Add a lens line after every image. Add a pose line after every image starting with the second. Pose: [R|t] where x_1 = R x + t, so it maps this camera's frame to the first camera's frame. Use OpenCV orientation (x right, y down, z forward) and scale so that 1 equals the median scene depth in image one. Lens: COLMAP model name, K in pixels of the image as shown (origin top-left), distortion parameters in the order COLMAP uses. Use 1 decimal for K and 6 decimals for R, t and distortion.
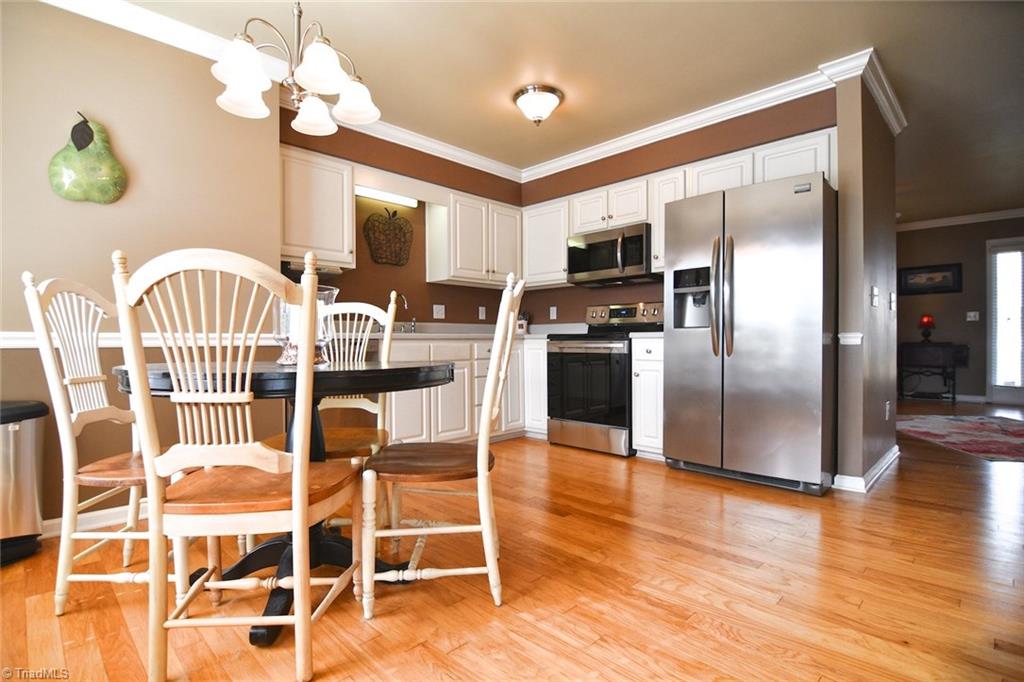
lens RADIAL K [[497.3, 0, 504.9], [0, 497.3, 343.4], [0, 0, 1]] dist [-0.011779, -0.004596]
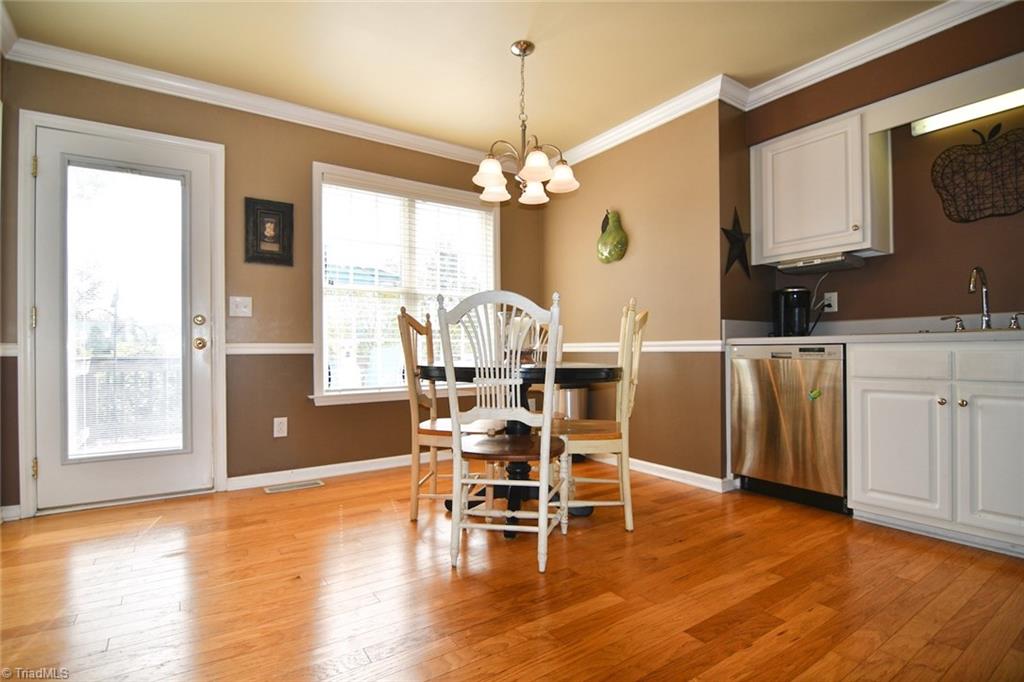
lens RADIAL K [[497.3, 0, 506.3], [0, 497.3, 347.2], [0, 0, 1]] dist [-0.011779, -0.004596]
pose [[-0.192303, -0.001835, -0.981334, 0.455407], [0.003667, 0.999990, -0.002589, -0.002461], [0.981329, -0.004097, -0.192294, 0.533762]]
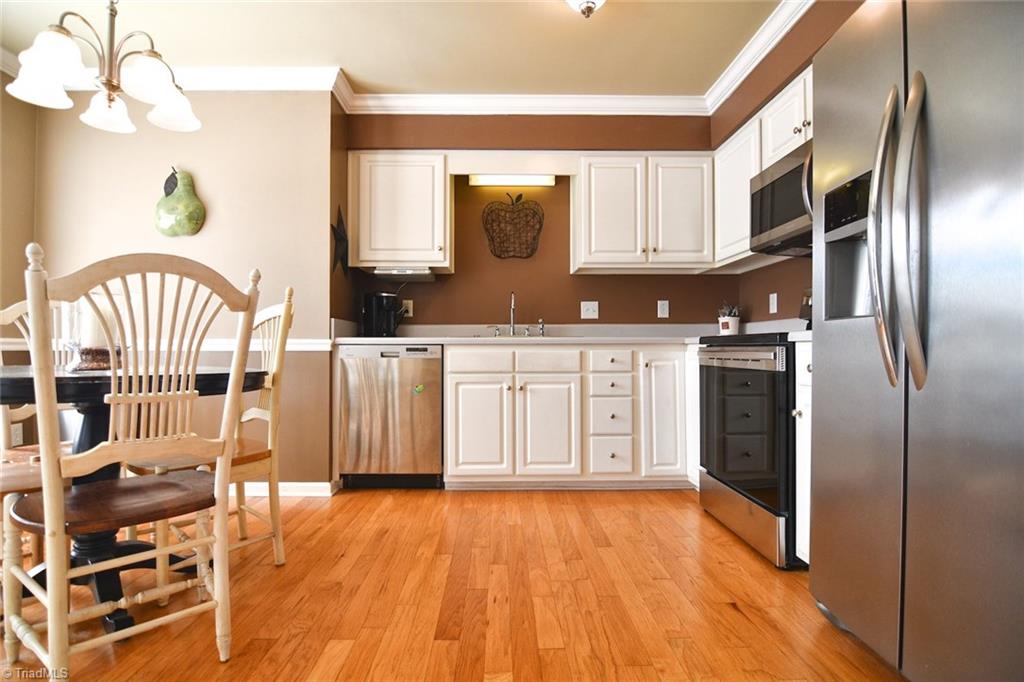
lens RADIAL K [[497.3, 0, 507.2], [0, 497.3, 346.5], [0, 0, 1]] dist [-0.011779, -0.004596]
pose [[0.717639, 0.001285, -0.696414, 0.355008], [-0.005958, 0.999973, -0.004294, -0.001512], [0.696390, 0.007230, 0.717627, 0.372086]]
